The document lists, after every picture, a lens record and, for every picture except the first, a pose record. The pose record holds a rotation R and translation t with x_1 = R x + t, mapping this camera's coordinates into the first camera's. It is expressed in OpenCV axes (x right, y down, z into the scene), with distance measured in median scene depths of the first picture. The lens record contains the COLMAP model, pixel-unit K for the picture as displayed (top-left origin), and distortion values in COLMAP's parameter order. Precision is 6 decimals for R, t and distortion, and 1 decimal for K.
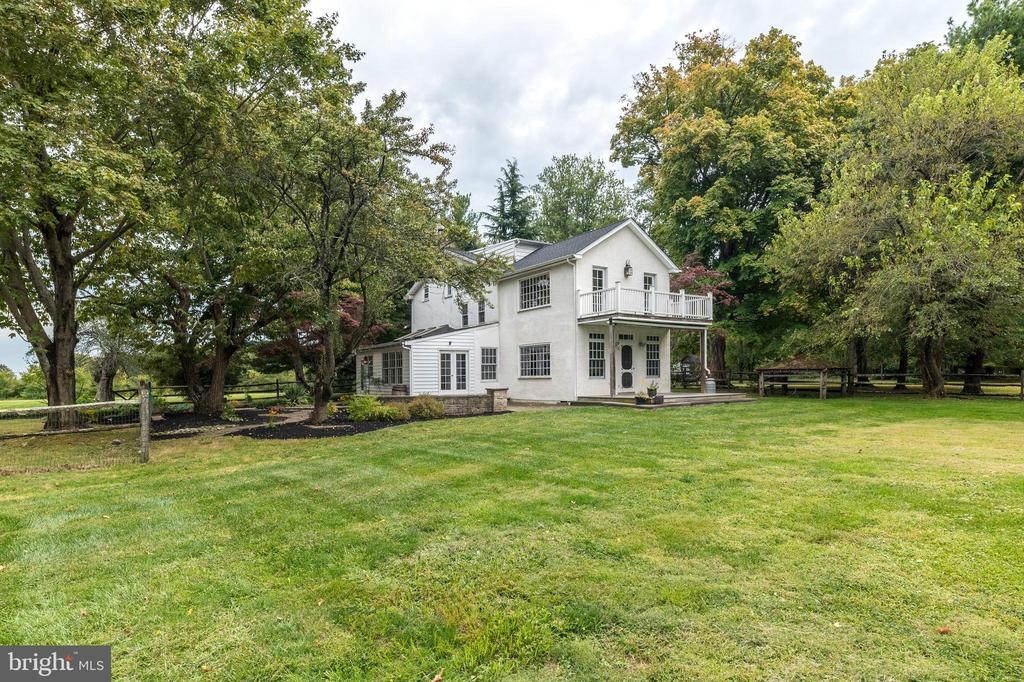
lens RADIAL K [[945.9, 0, 512.0], [0, 945.9, 341.0], [0, 0, 1]] dist [0.001840, 0.000070]
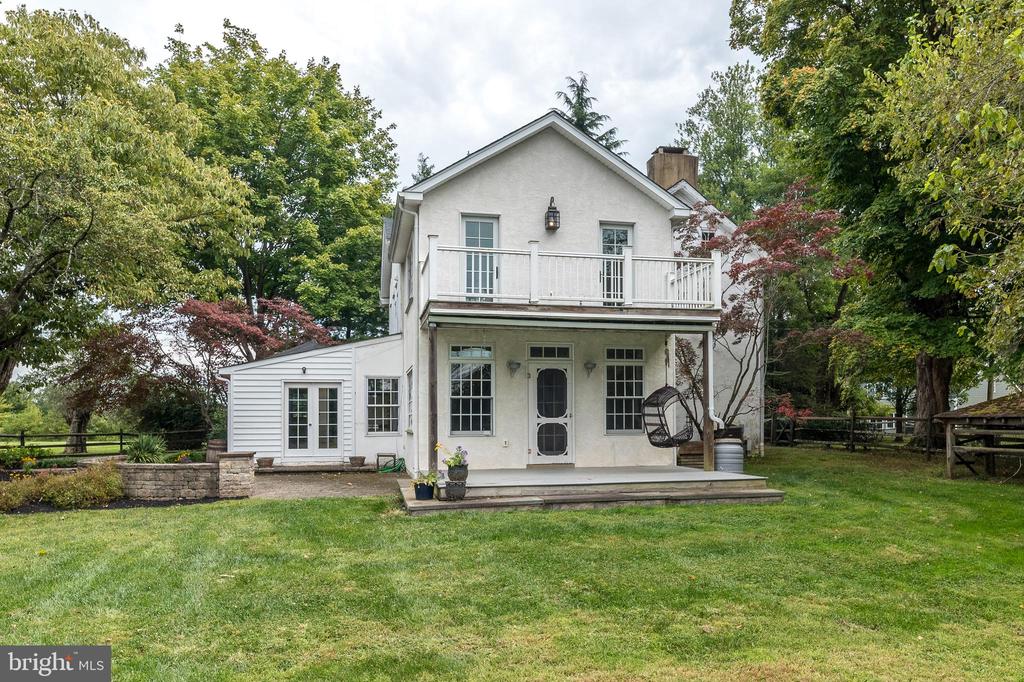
lens RADIAL K [[945.9, 0, 512.0], [0, 945.9, 341.0], [0, 0, 1]] dist [0.001840, 0.000070]
pose [[0.844302, -0.033883, -0.534796, 0.364699], [0.016349, 0.999163, -0.037495, 0.008195], [0.535619, 0.022914, 0.844149, 0.562313]]
